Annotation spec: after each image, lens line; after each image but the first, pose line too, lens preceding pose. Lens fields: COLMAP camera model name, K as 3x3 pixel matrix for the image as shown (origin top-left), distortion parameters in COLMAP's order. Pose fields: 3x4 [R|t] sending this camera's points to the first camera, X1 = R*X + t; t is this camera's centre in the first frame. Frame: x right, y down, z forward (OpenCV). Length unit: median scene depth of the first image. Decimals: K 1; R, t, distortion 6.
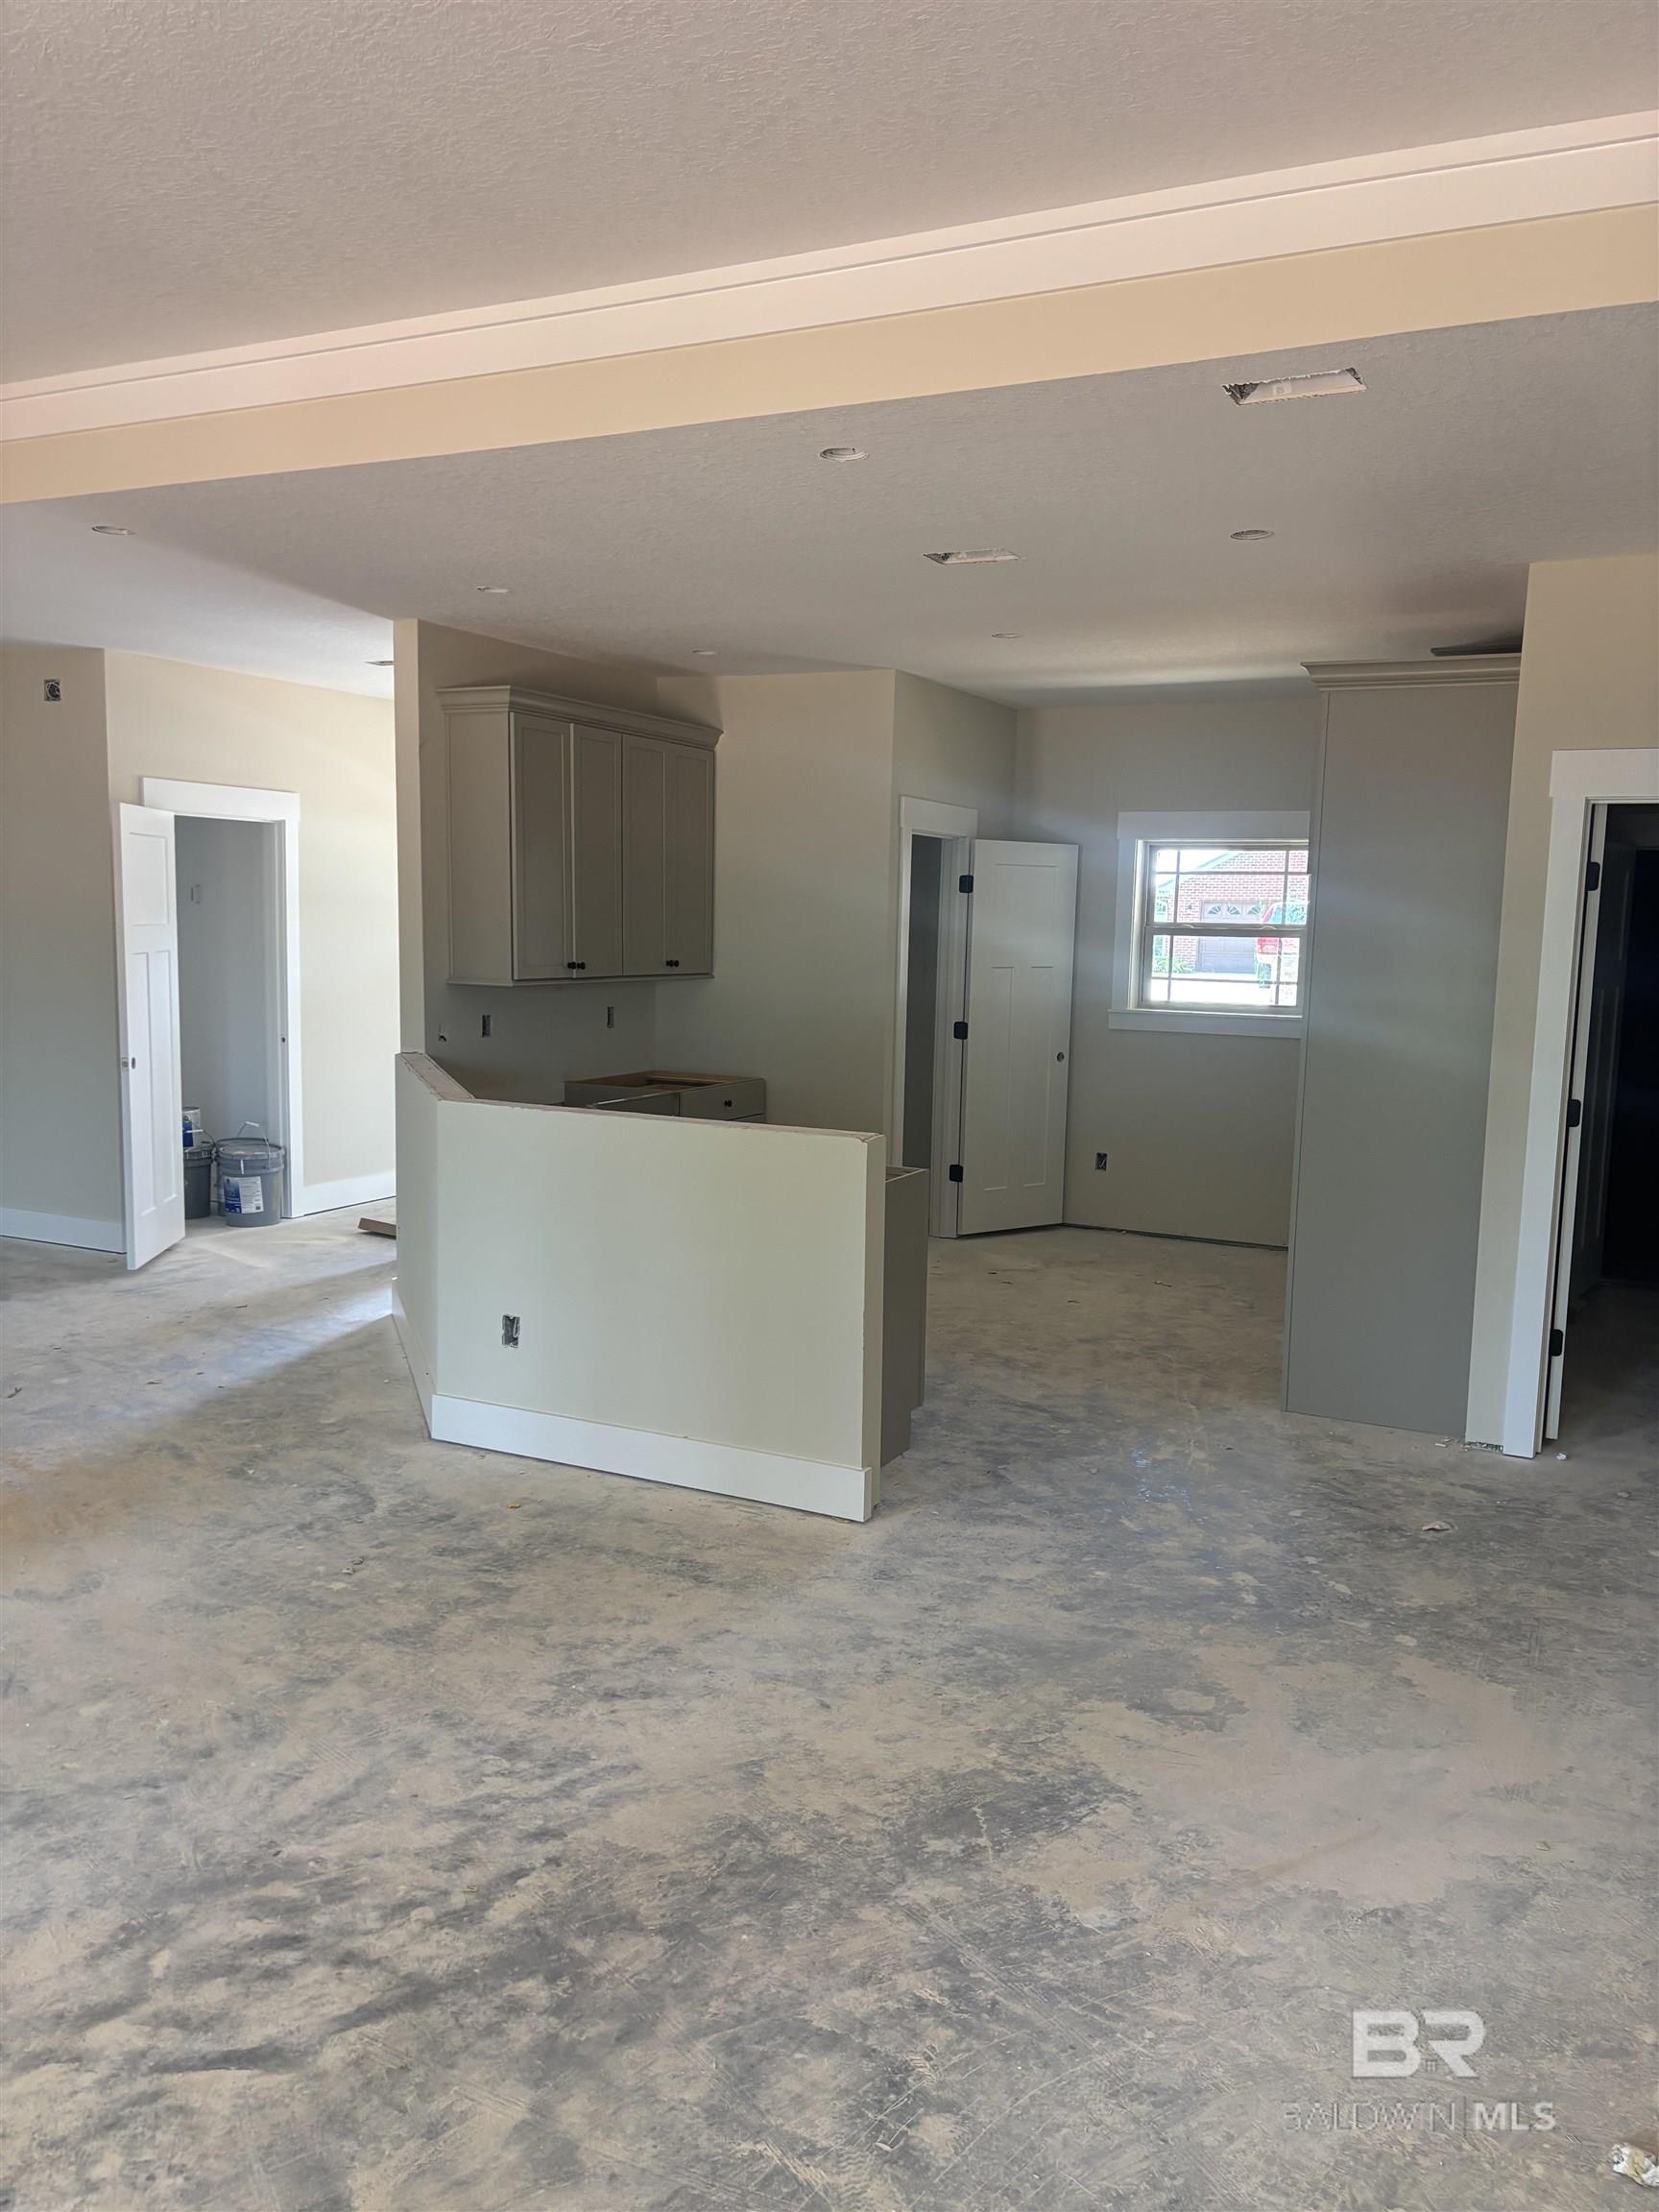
lens RADIAL K [[1668.6, 0, 844.0], [0, 1668.6, 1113.5], [0, 0, 1]] dist [0.031208, -0.010660]
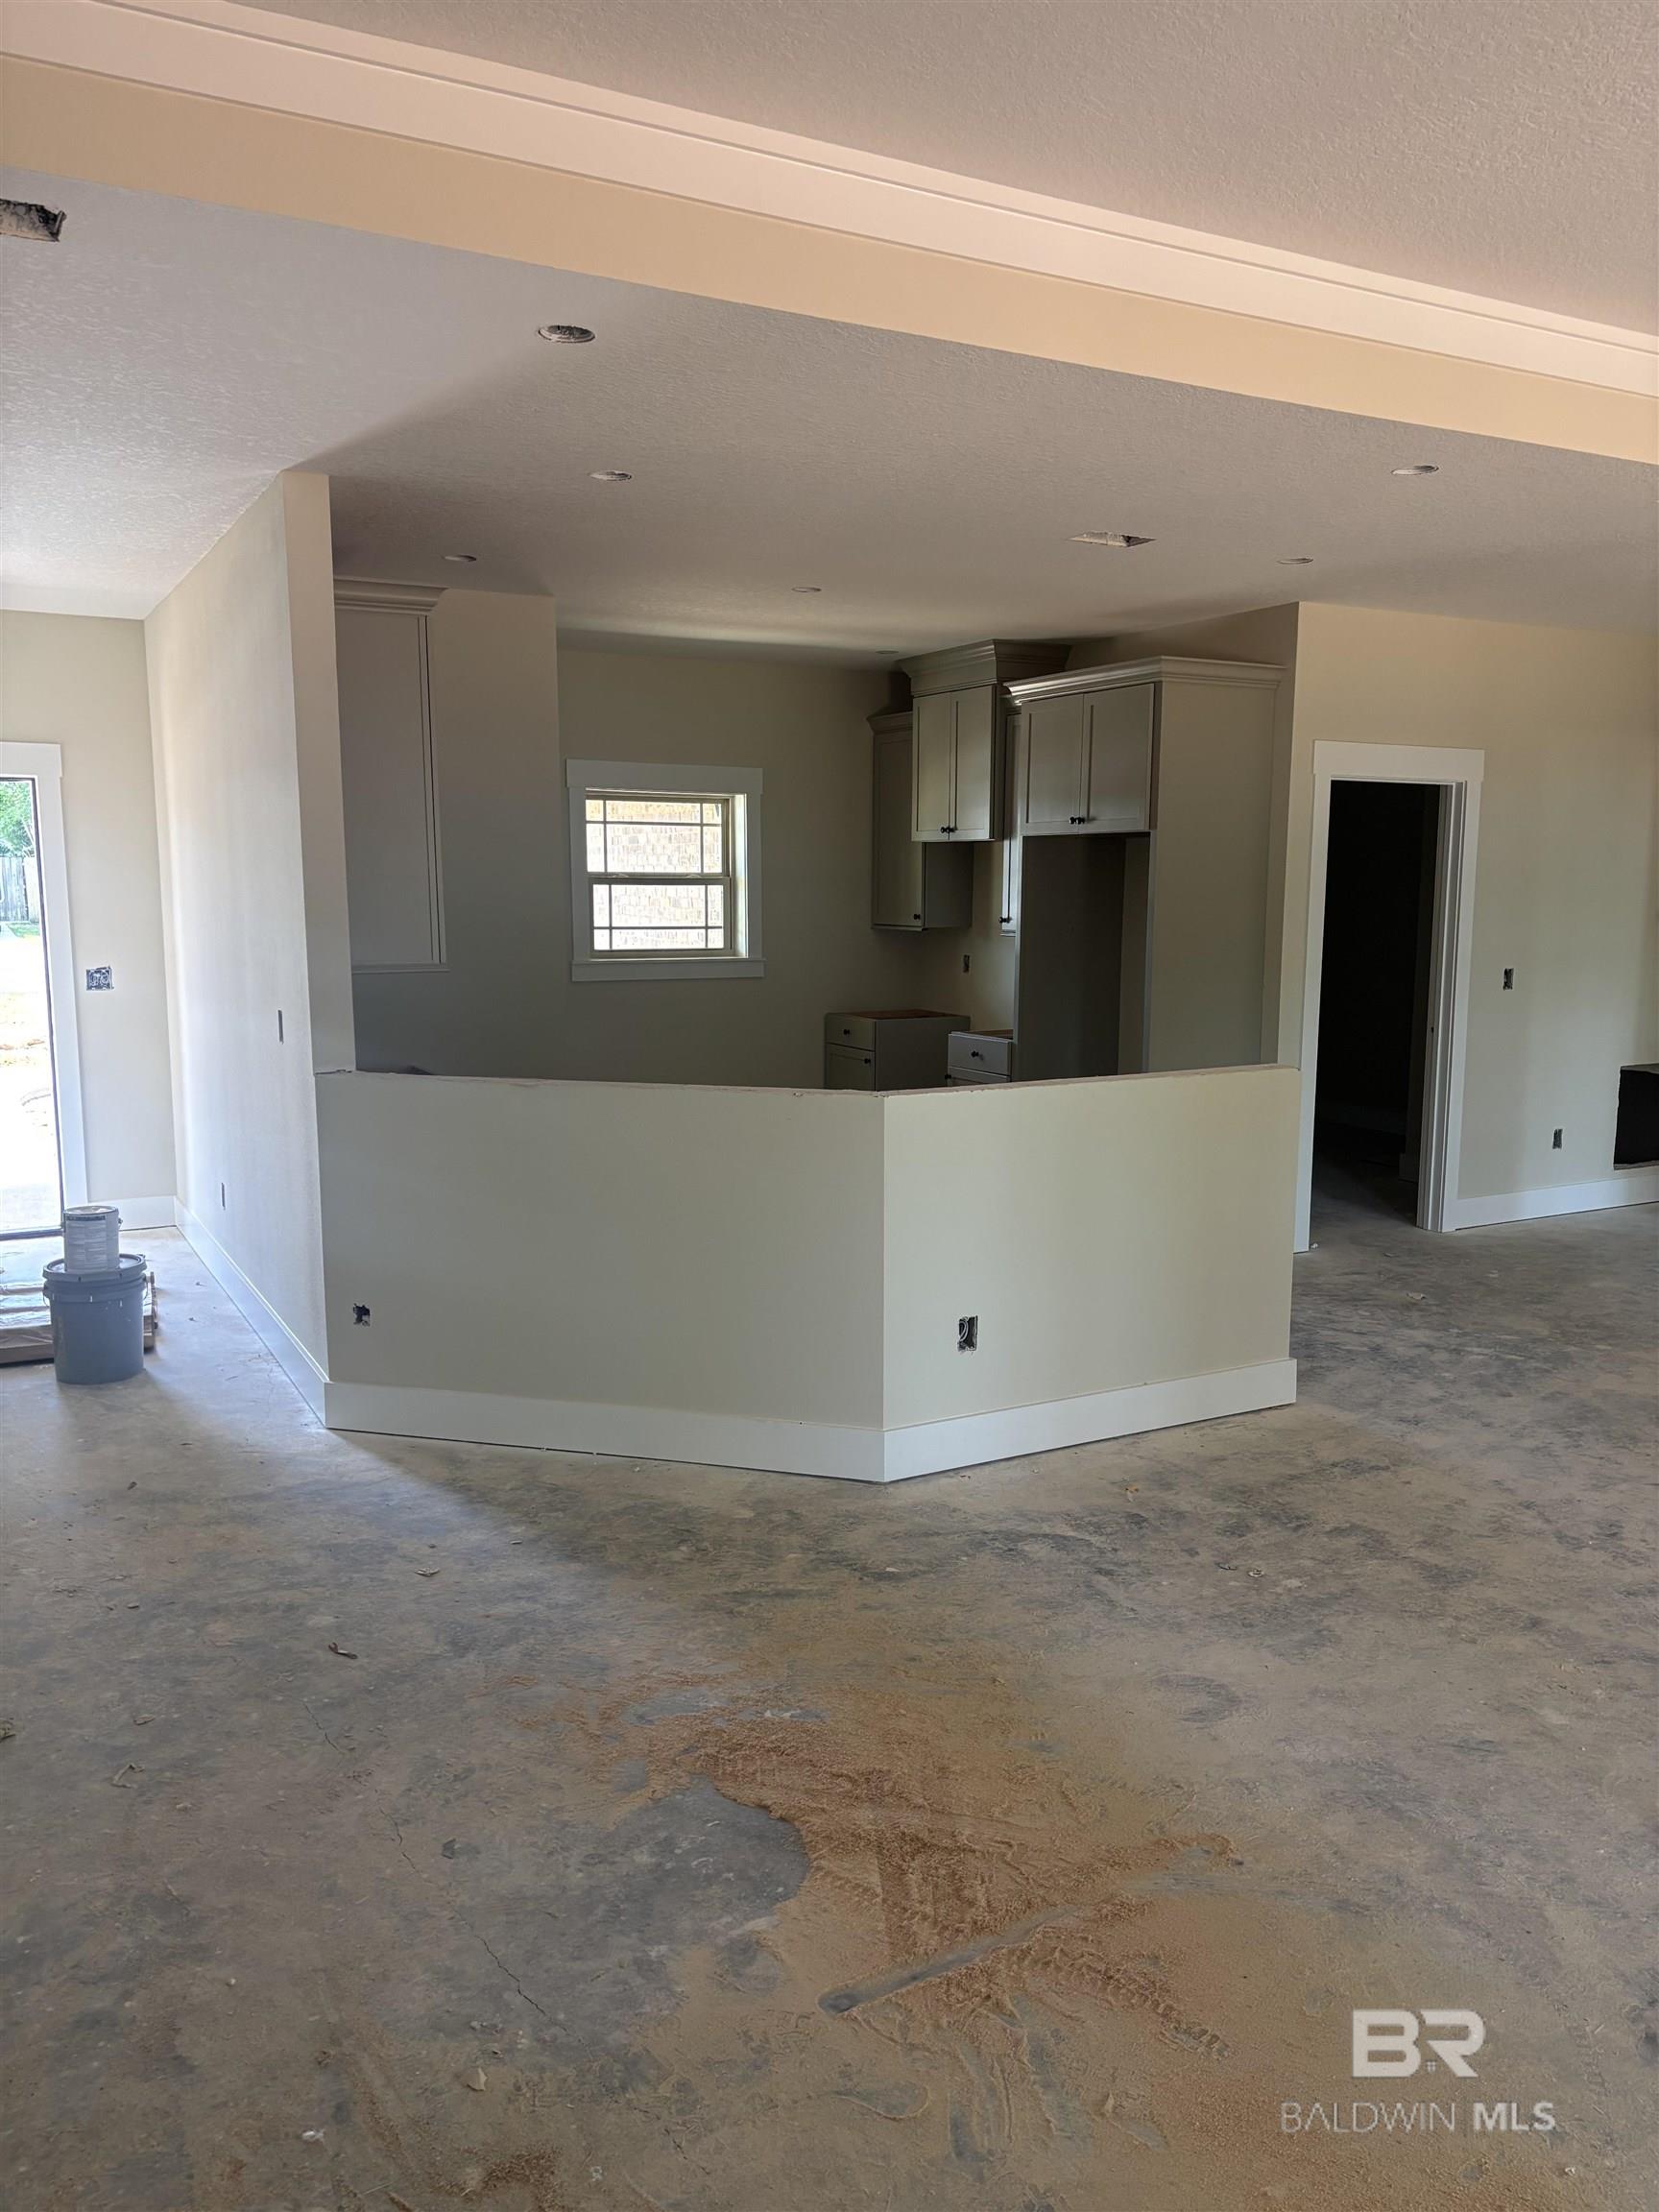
lens RADIAL K [[1668.6, 0, 843.7], [0, 1668.6, 1106.7], [0, 0, 1]] dist [0.031208, -0.010660]
pose [[0.575047, -0.134057, 0.807063, -1.089970], [0.108394, 0.990271, 0.087256, -0.091135], [-0.810908, 0.037304, 0.583983, 0.586648]]
